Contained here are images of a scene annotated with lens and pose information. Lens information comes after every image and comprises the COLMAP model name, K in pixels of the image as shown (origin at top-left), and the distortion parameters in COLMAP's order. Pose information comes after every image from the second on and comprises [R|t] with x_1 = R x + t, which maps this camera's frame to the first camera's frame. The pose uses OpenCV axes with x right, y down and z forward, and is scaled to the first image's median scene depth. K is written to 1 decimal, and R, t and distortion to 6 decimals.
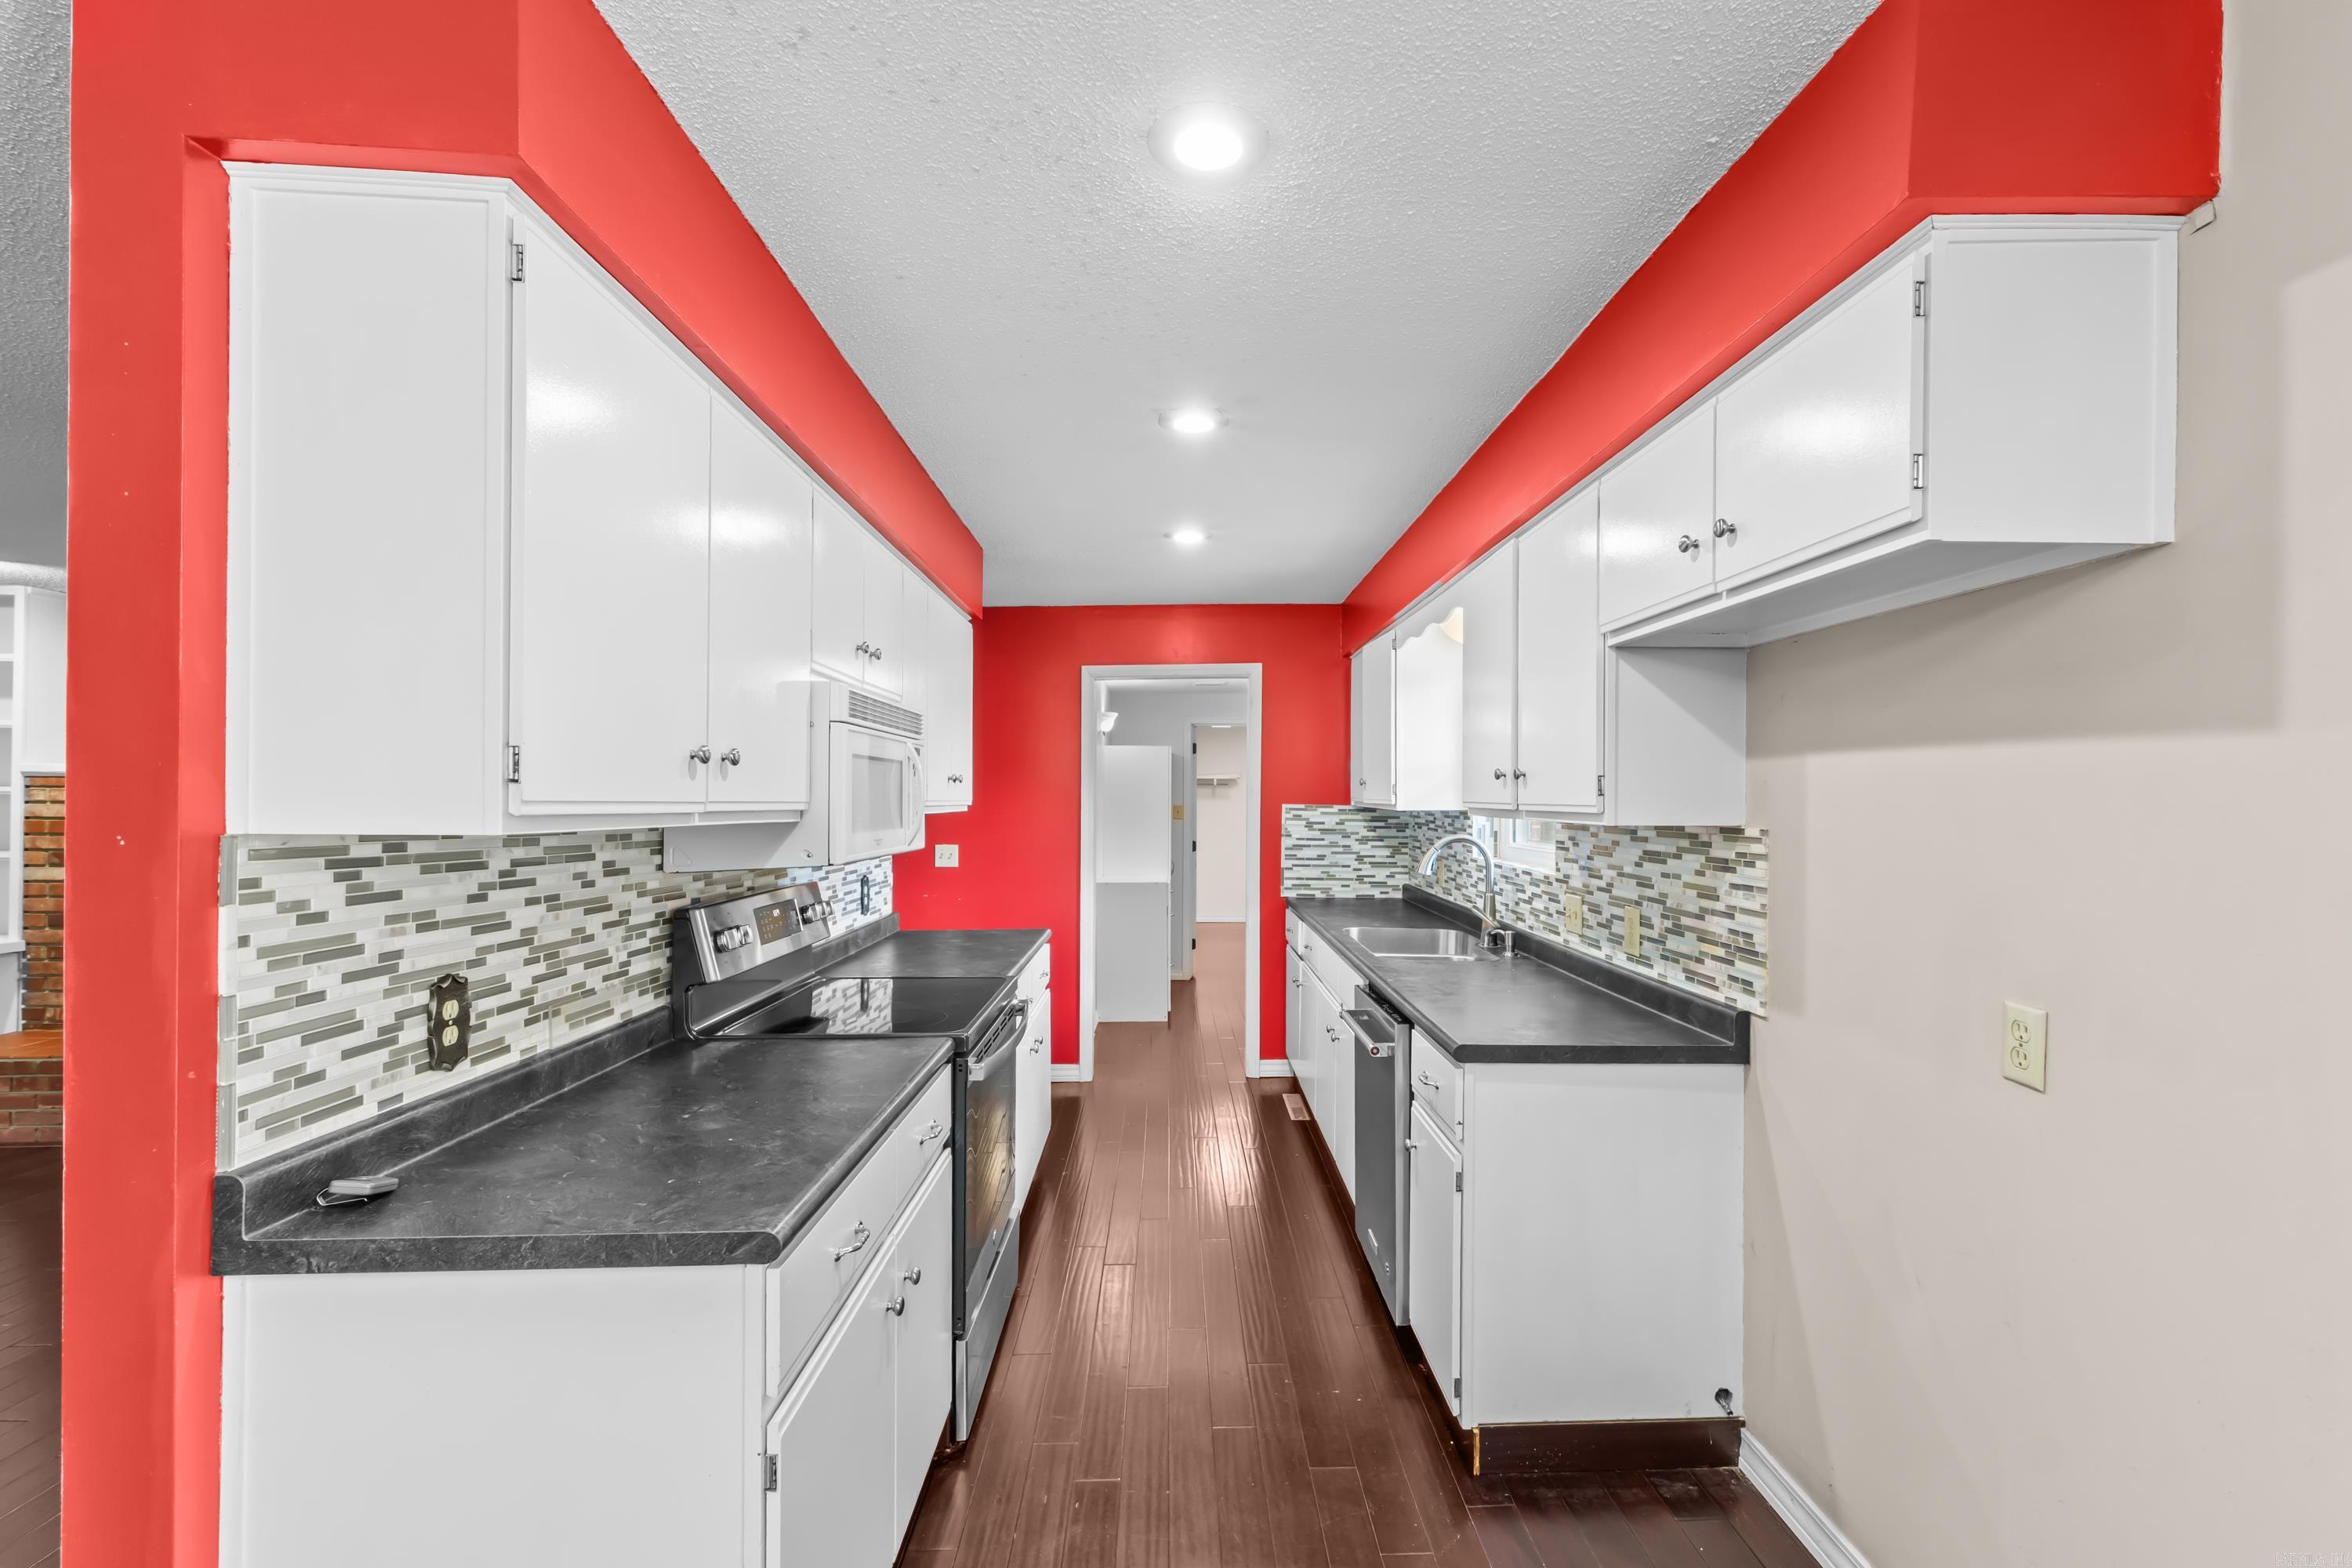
lens RADIAL K [[999.1, 0, 1173.9], [0, 999.1, 814.2], [0, 0, 1]] dist [0.008096, -0.003080]
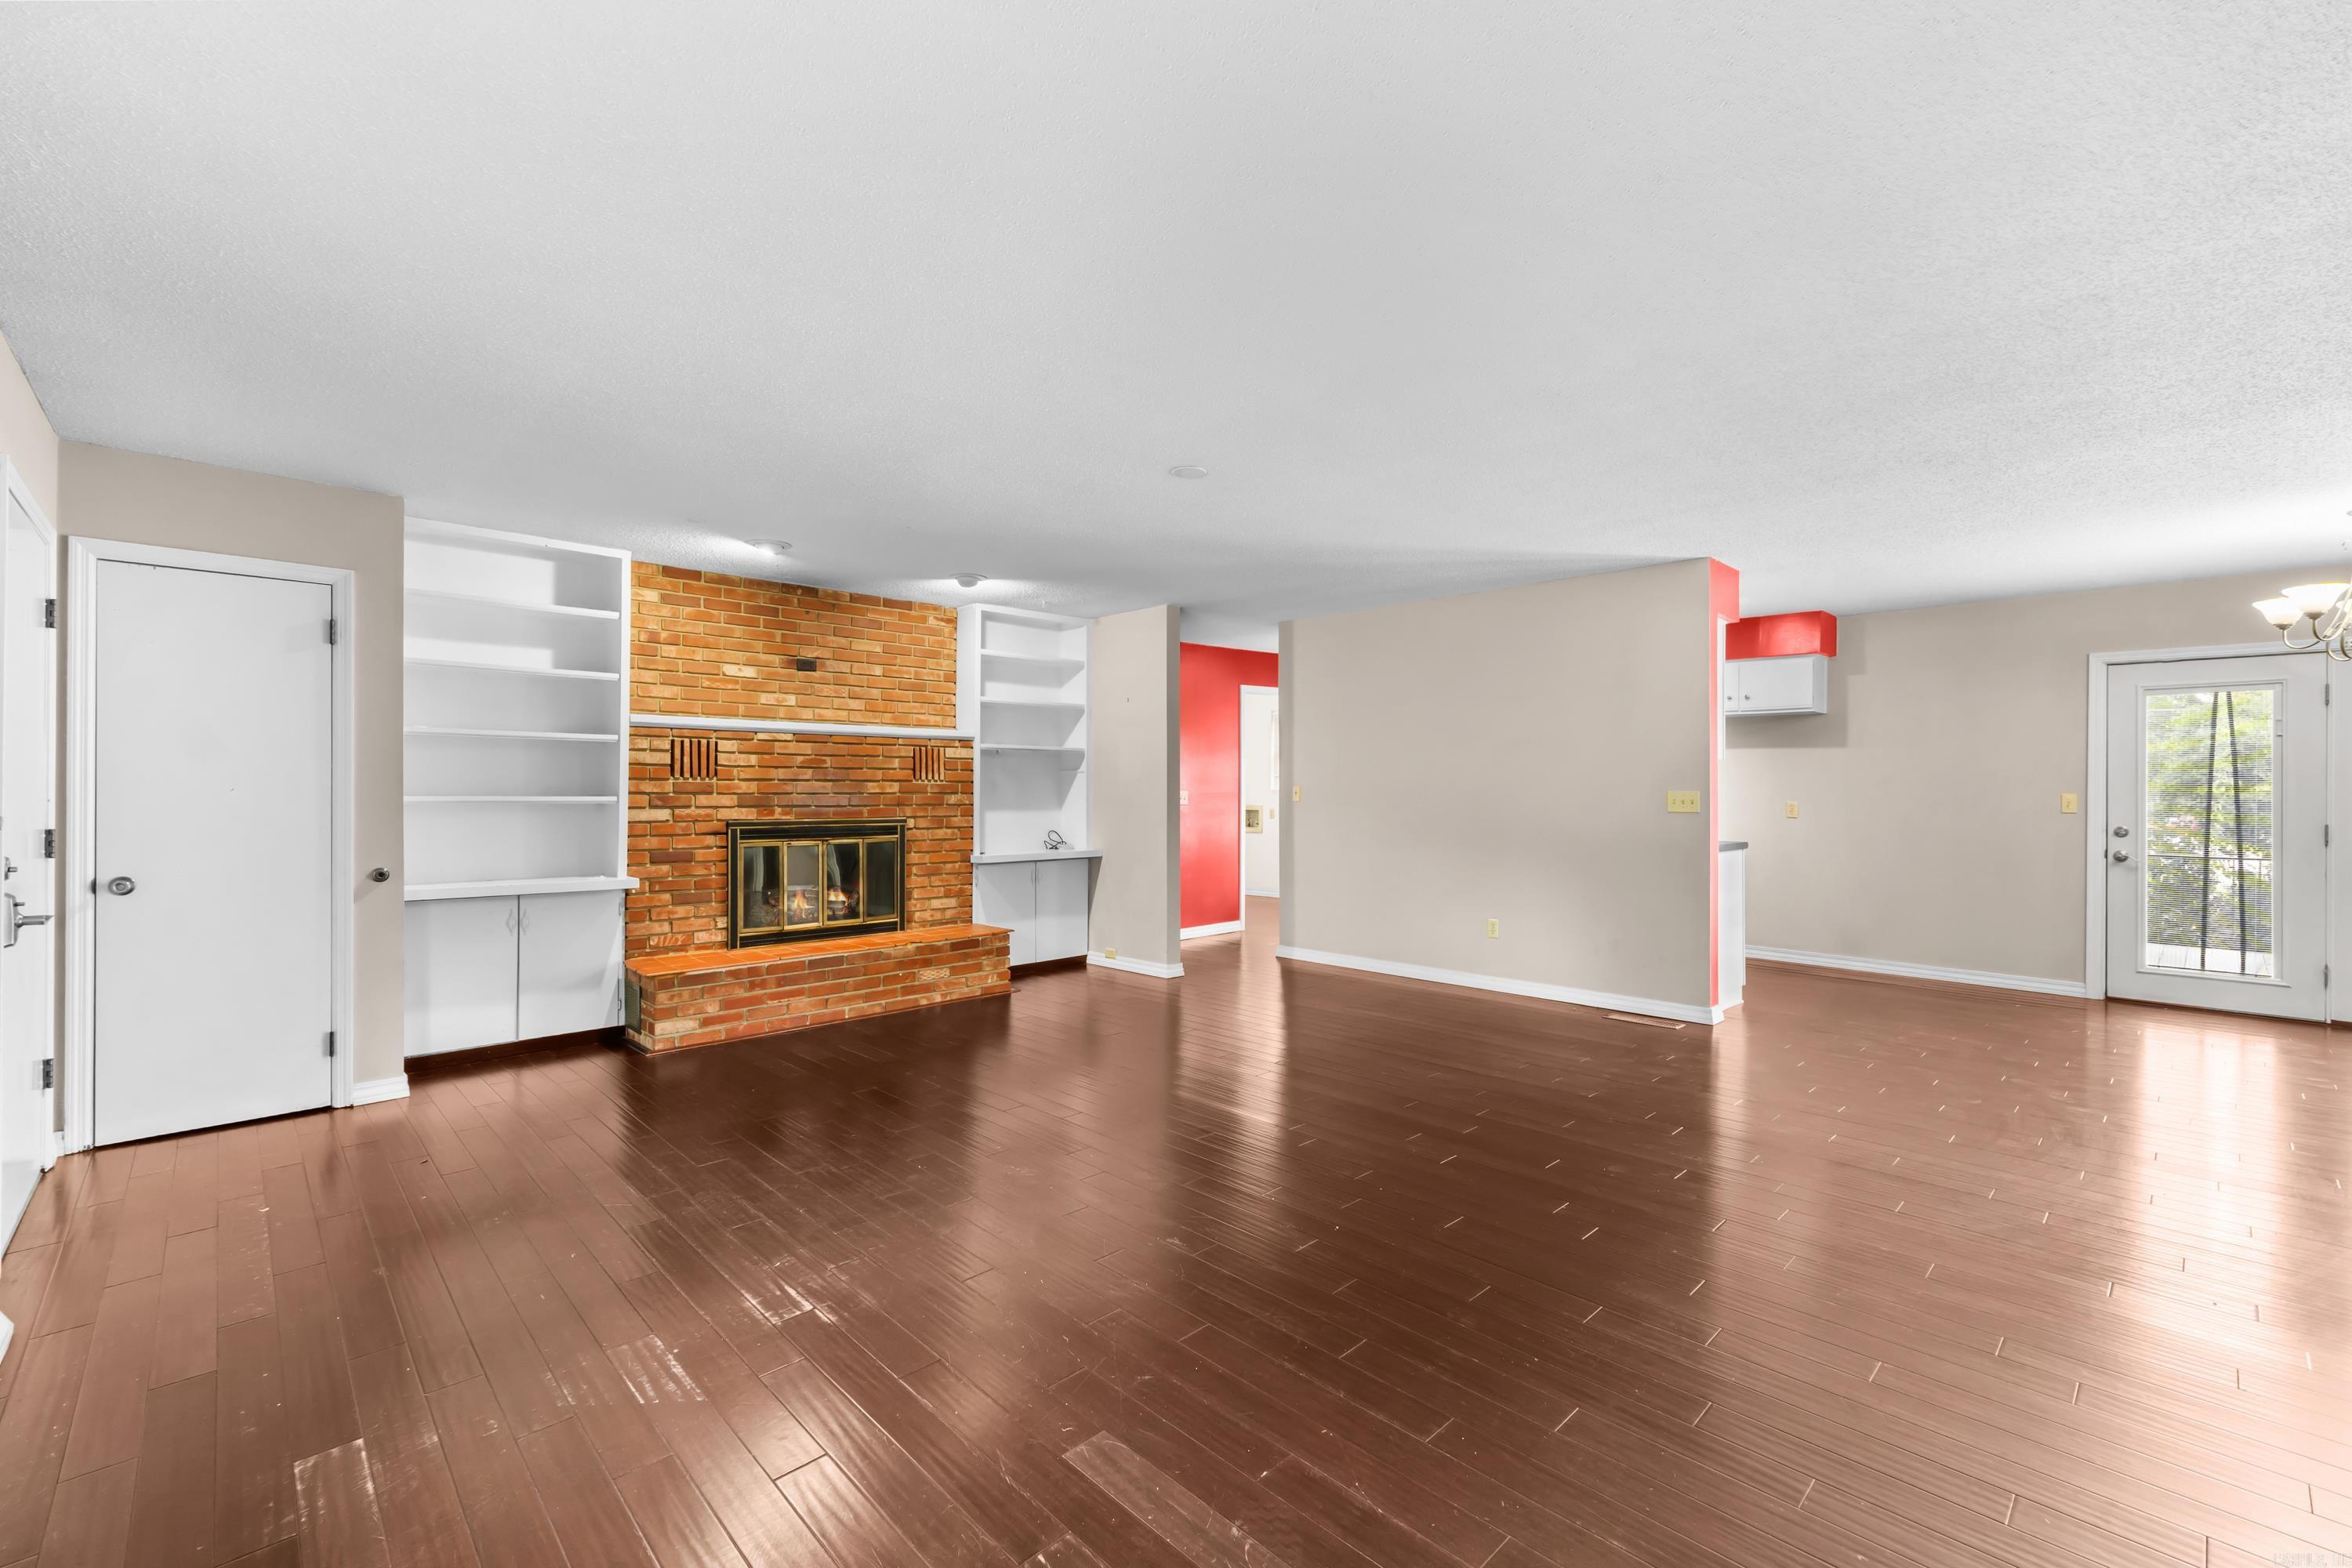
lens RADIAL K [[999.1, 0, 1178.6], [0, 999.1, 792.5], [0, 0, 1]] dist [0.008096, -0.003080]
pose [[0.736663, -0.004199, 0.676247, -1.439700], [0.008981, 0.999953, -0.003574, 0.043489], [-0.676200, 0.008707, 0.736667, -0.201778]]
